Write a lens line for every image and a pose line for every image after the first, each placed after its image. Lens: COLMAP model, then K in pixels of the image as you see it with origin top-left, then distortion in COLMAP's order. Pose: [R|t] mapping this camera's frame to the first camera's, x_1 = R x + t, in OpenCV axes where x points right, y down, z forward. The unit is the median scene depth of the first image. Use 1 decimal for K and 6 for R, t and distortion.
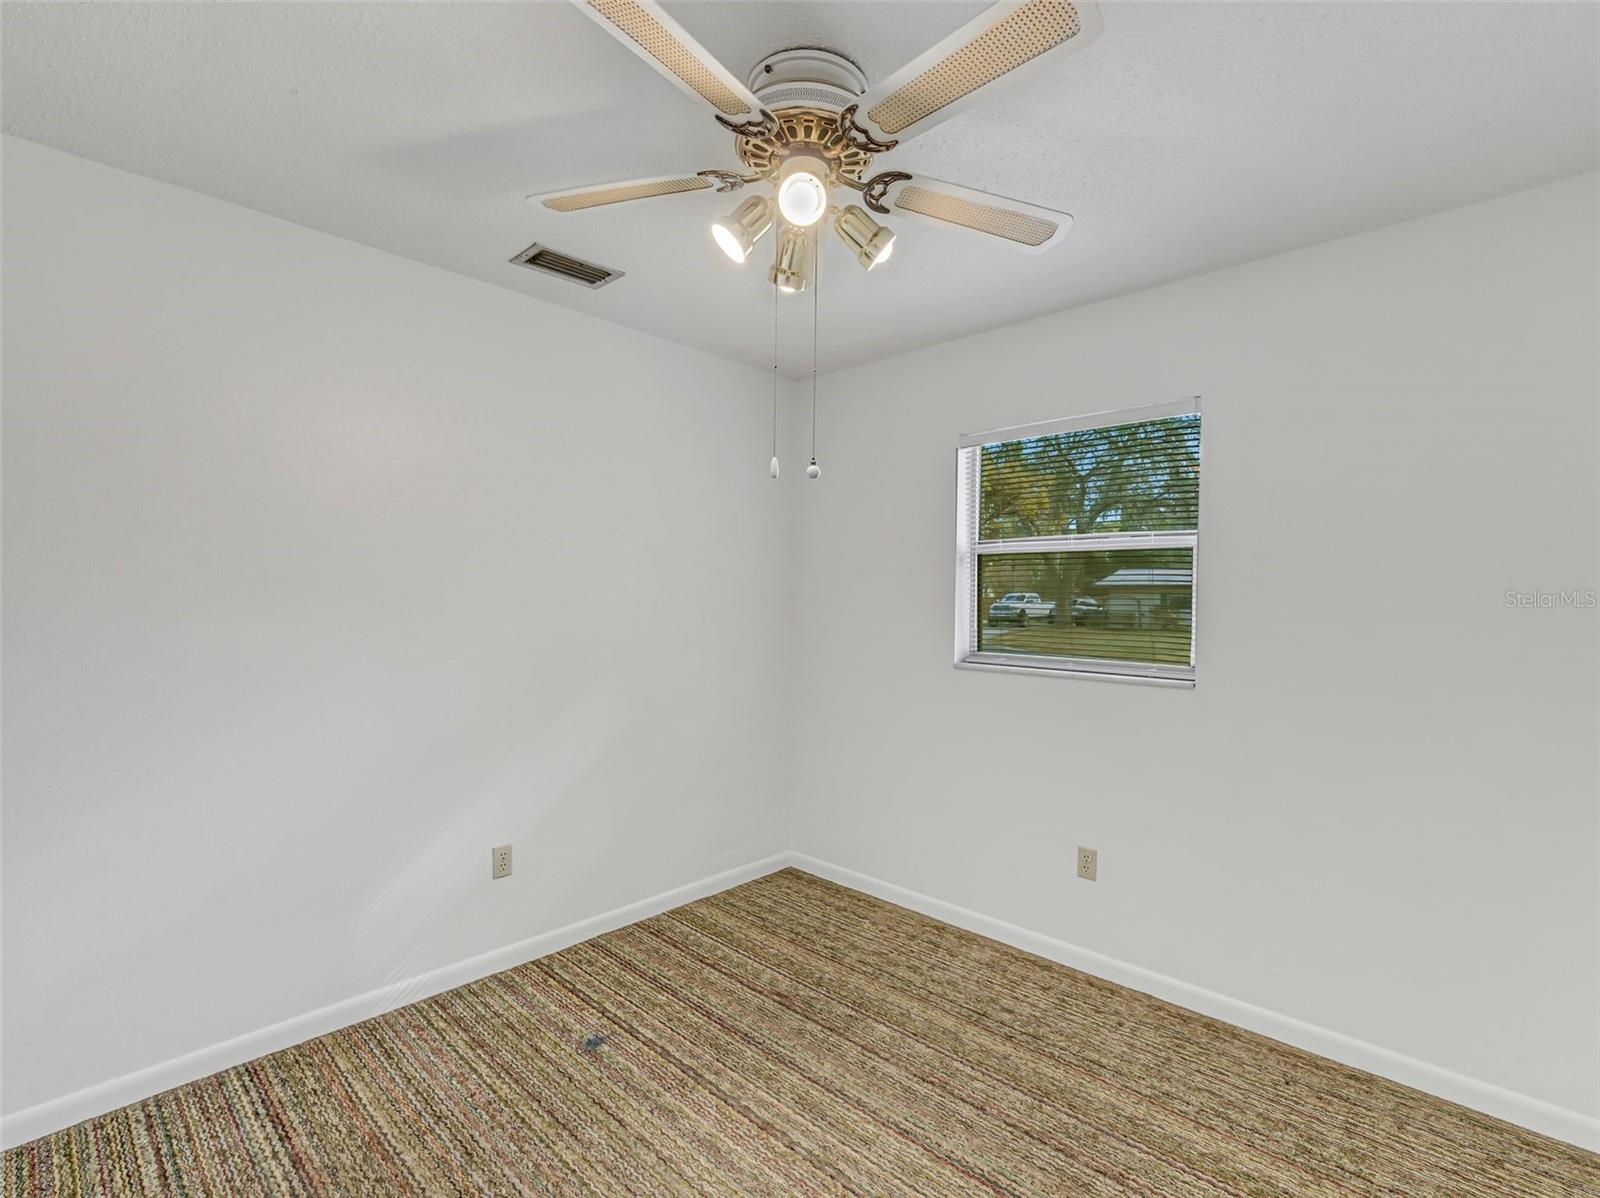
lens RADIAL K [[769.7, 0, 806.3], [0, 769.7, 601.2], [0, 0, 1]] dist [-0.009429, 0.001227]
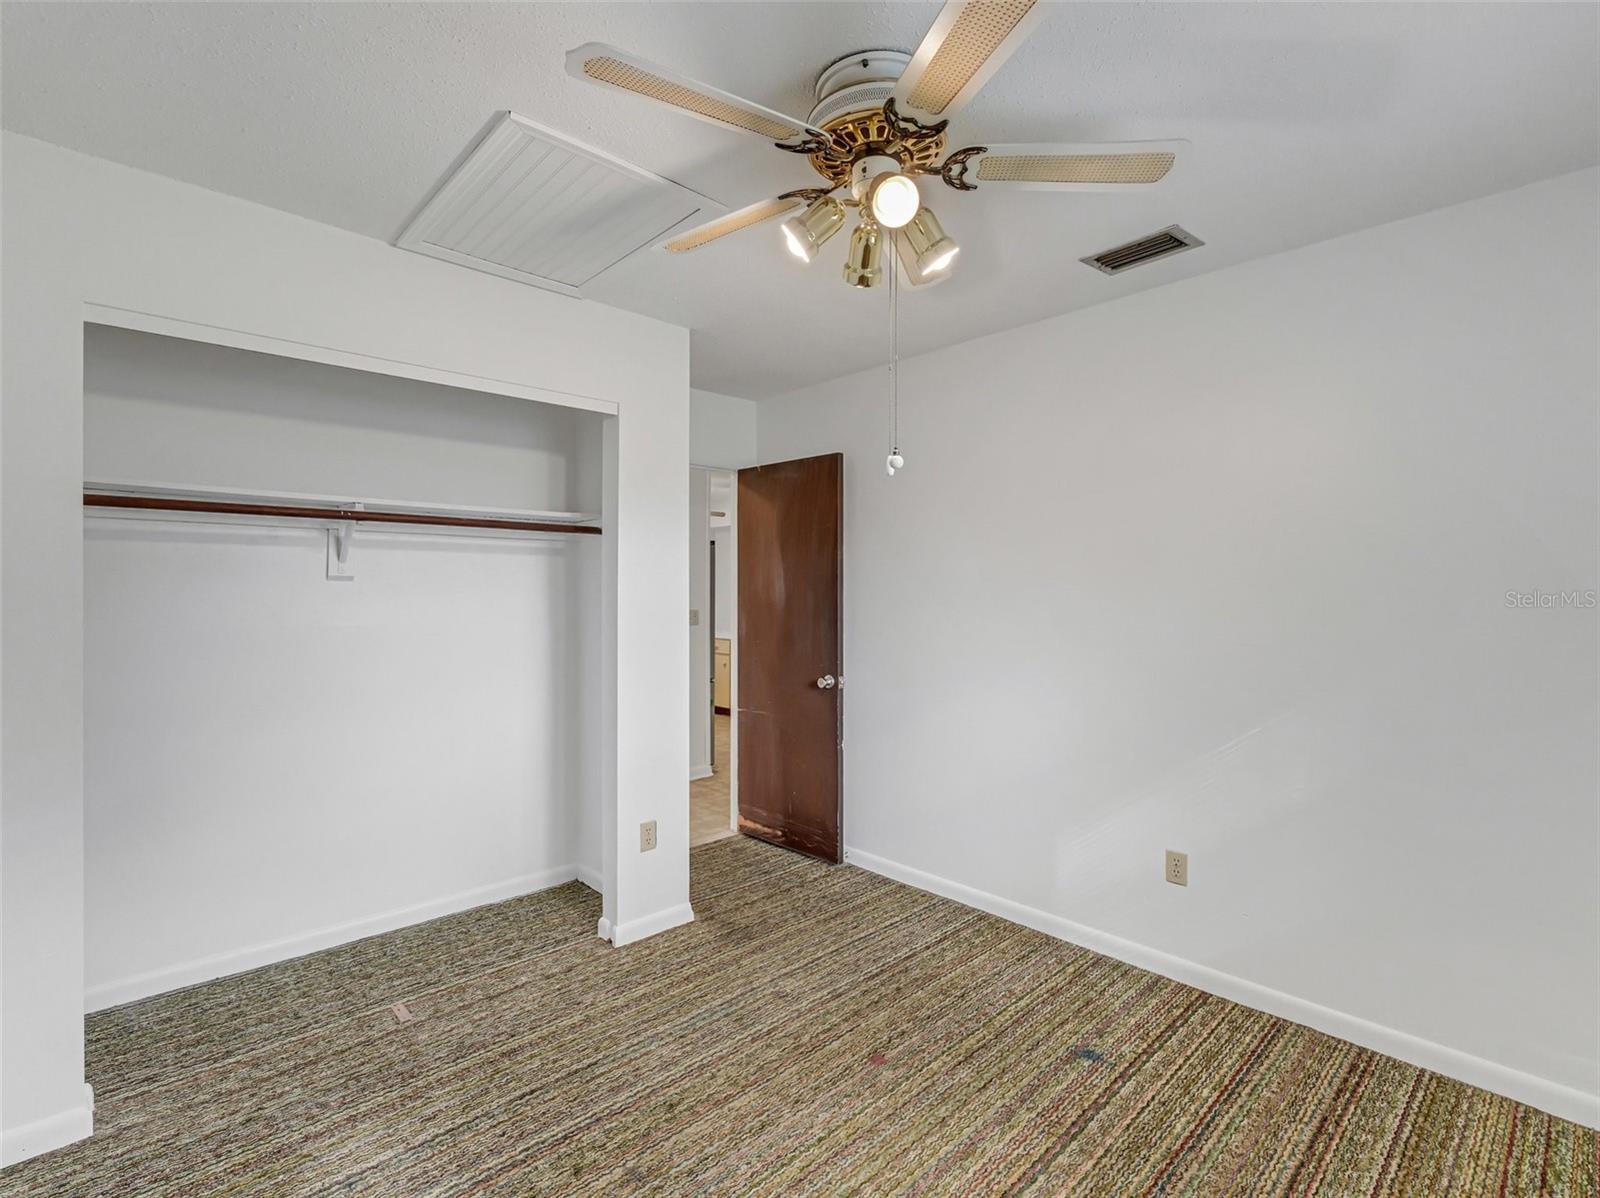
lens RADIAL K [[753.2, 0, 801.8], [0, 753.2, 601.8], [0, 0, 1]] dist [0.008850, -0.001036]
pose [[-0.067204, 0.001420, -0.997738, 0.655041], [-0.007804, 0.999968, 0.001949, 0.003278], [0.997709, 0.007918, -0.067191, 0.647016]]
